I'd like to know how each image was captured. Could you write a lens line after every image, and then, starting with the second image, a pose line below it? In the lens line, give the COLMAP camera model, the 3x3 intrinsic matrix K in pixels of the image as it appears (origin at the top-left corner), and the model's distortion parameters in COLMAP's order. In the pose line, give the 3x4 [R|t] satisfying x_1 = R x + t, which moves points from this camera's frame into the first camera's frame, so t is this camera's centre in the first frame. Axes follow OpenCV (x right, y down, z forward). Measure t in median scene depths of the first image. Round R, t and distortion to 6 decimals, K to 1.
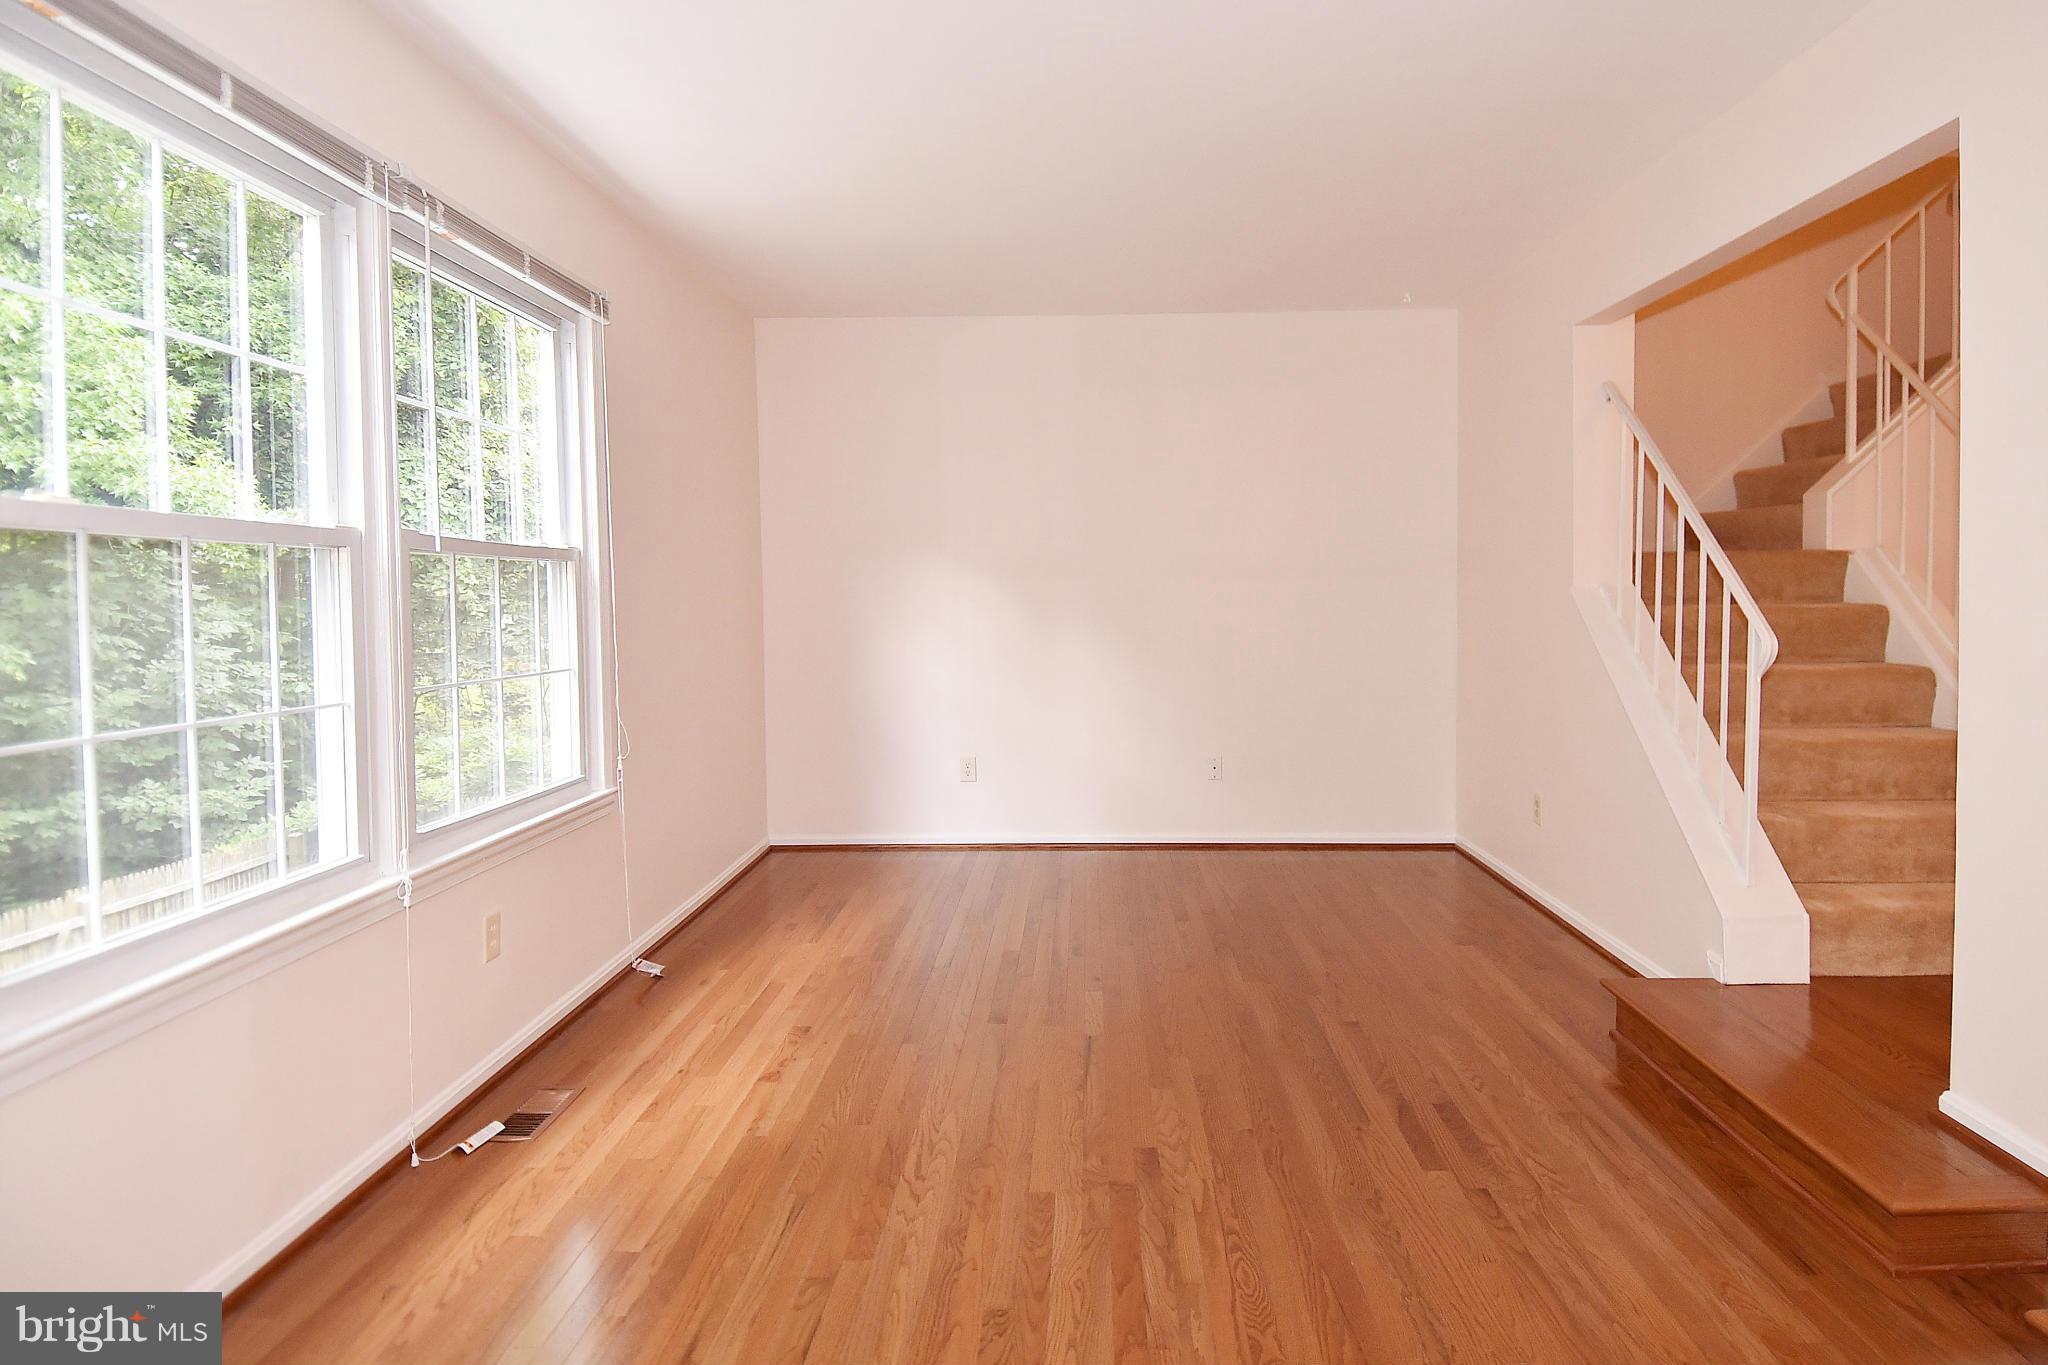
lens RADIAL K [[2275.6, 0, 1024.0], [0, 2275.6, 682.5], [0, 0, 1]] dist [-0.000635, -0.012582]
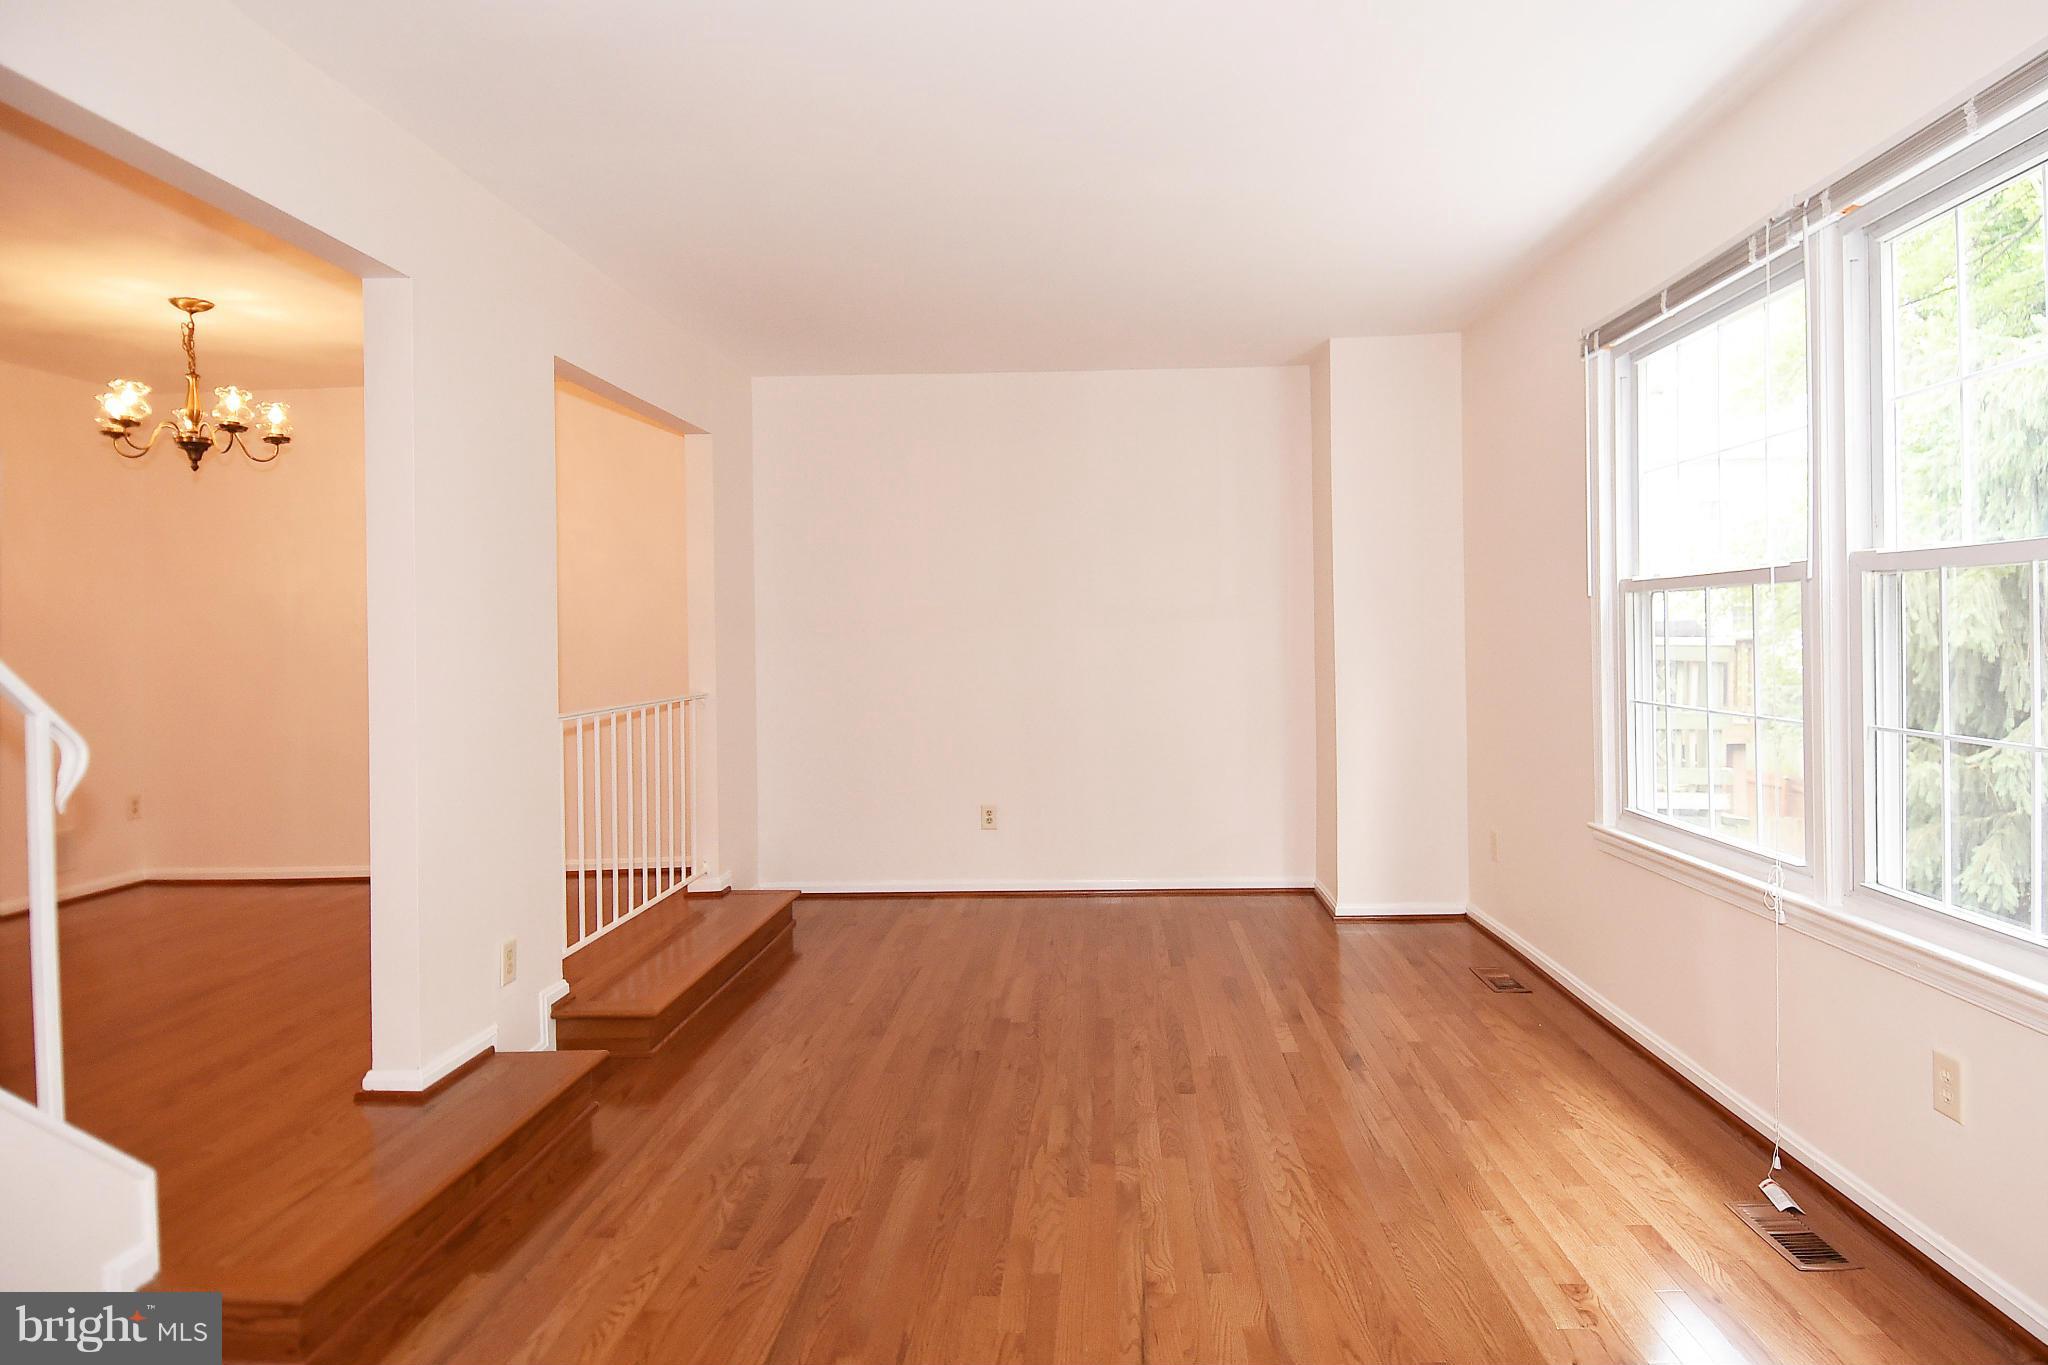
lens RADIAL K [[2275.6, 0, 1024.0], [0, 2275.6, 682.5], [0, 0, 1]] dist [-0.000635, -0.012582]
pose [[-0.999570, 0.028319, 0.007579, 0.066011], [0.028704, 0.997974, 0.056774, -0.081687], [-0.005956, 0.056967, -0.998358, 2.069330]]
